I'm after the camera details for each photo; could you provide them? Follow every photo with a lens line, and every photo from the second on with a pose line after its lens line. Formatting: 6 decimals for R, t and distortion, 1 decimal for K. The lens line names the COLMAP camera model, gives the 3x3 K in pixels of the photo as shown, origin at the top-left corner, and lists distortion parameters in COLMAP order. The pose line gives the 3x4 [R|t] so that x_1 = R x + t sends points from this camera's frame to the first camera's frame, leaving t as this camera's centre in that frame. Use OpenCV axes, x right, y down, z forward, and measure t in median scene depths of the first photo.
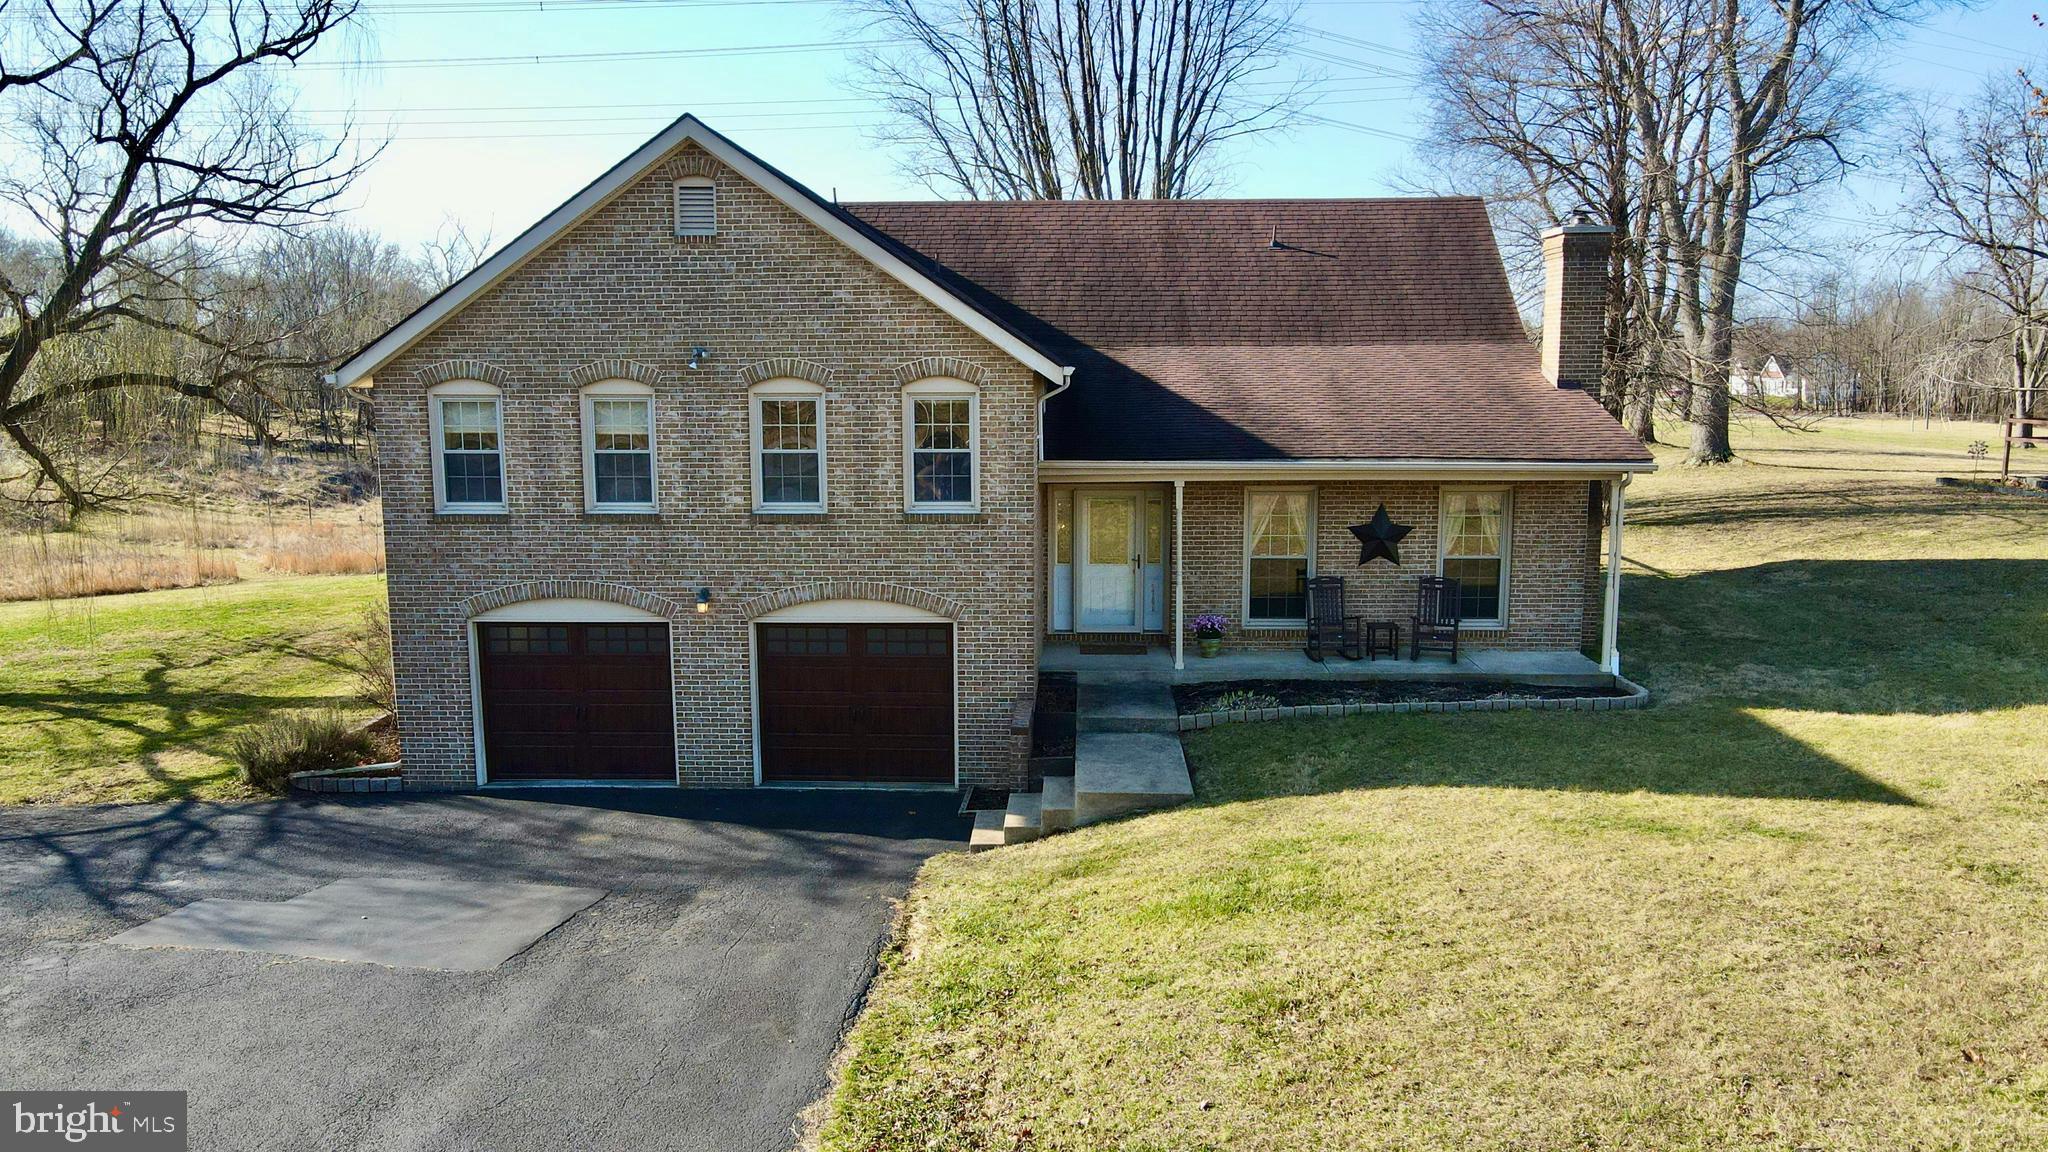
lens RADIAL K [[1510.3, 0, 1040.1], [0, 1510.3, 577.4], [0, 0, 1]] dist [-0.006864, 0.034069]
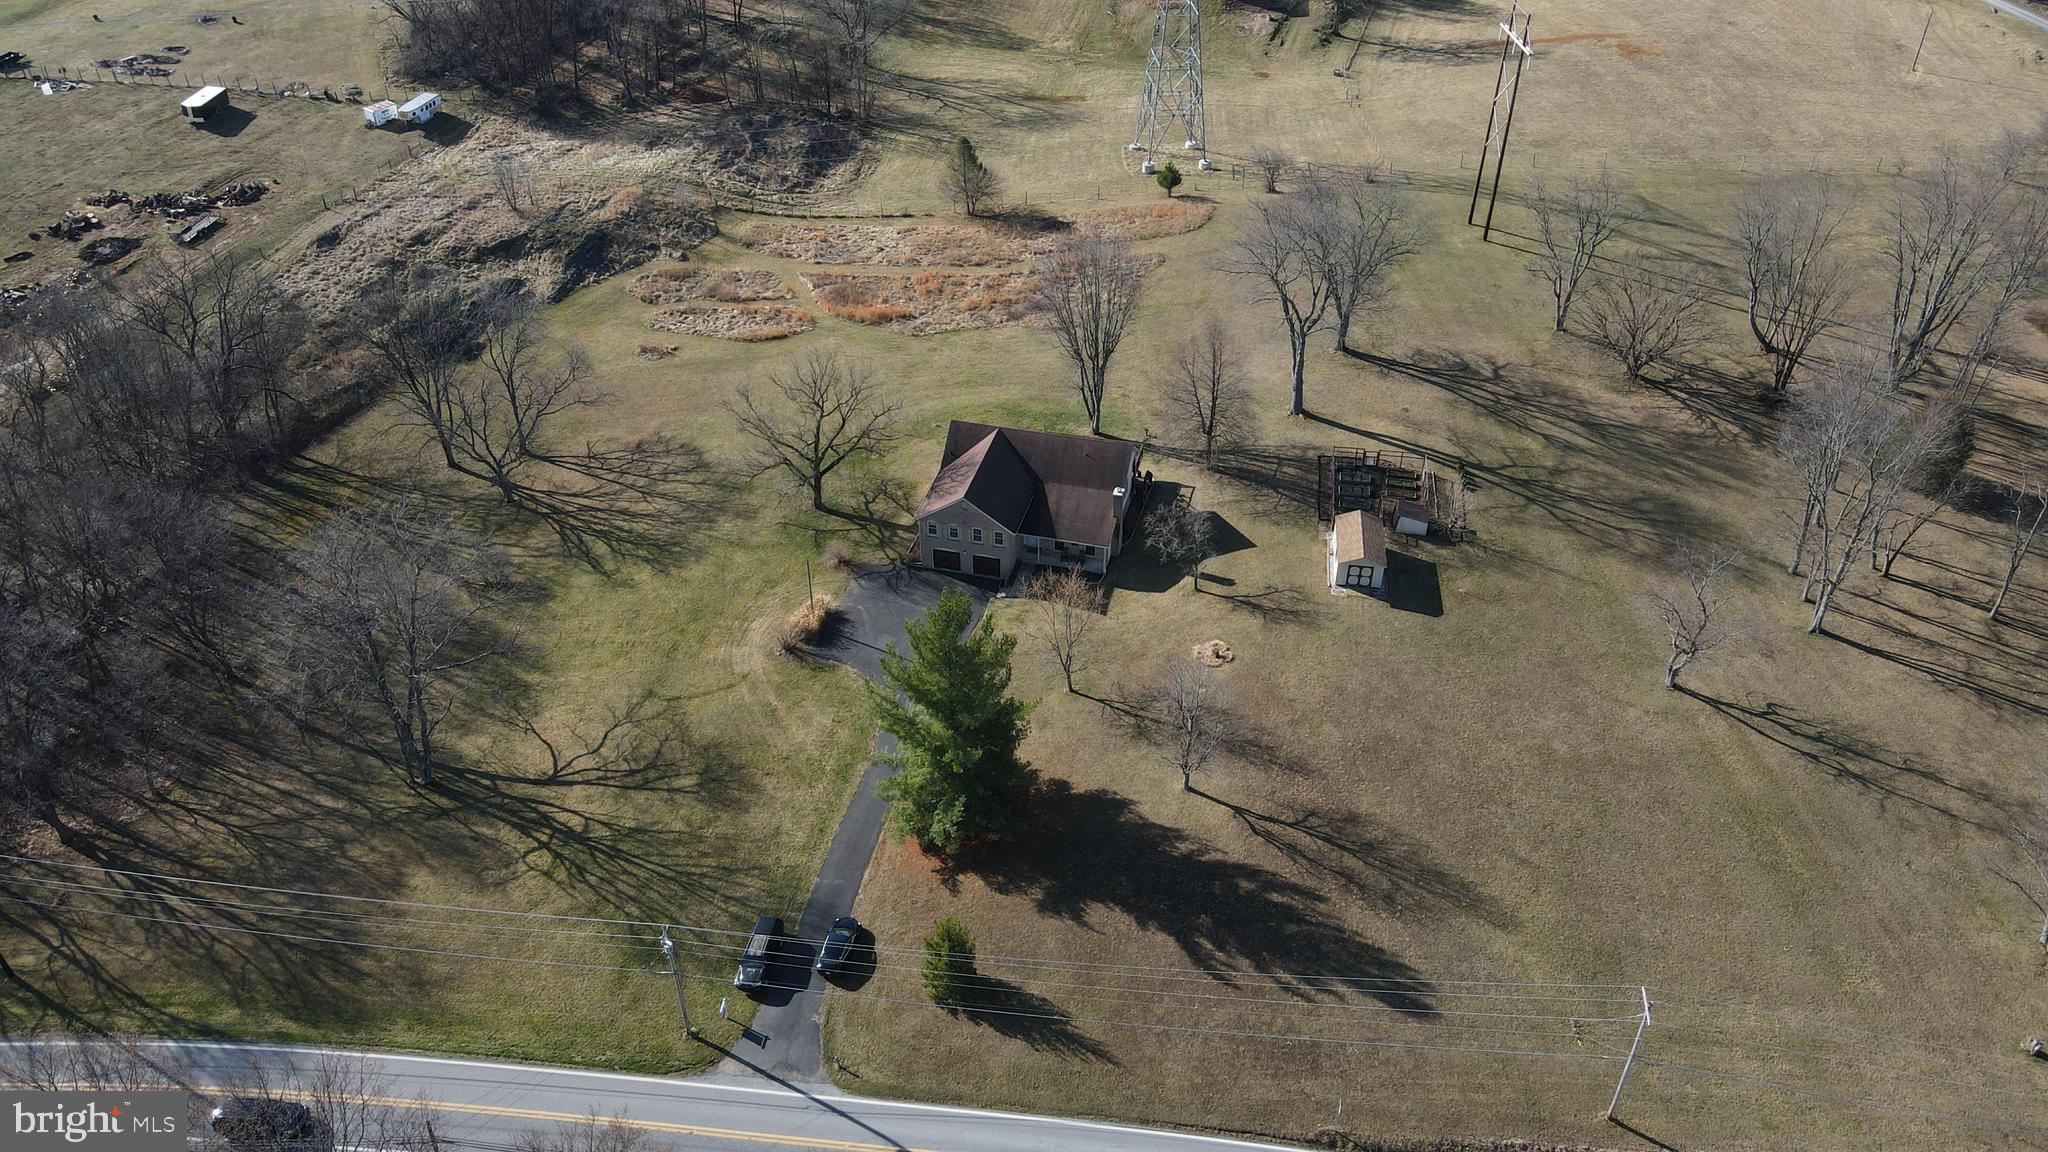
lens RADIAL K [[1510.3, 0, 1019.2], [0, 1510.3, 573.1], [0, 0, 1]] dist [-0.006864, 0.034069]
pose [[0.973048, 0.139217, -0.183837, 1.304899], [-0.029482, 0.865763, 0.499585, -3.366770], [0.228710, -0.480700, 0.846534, -4.854829]]
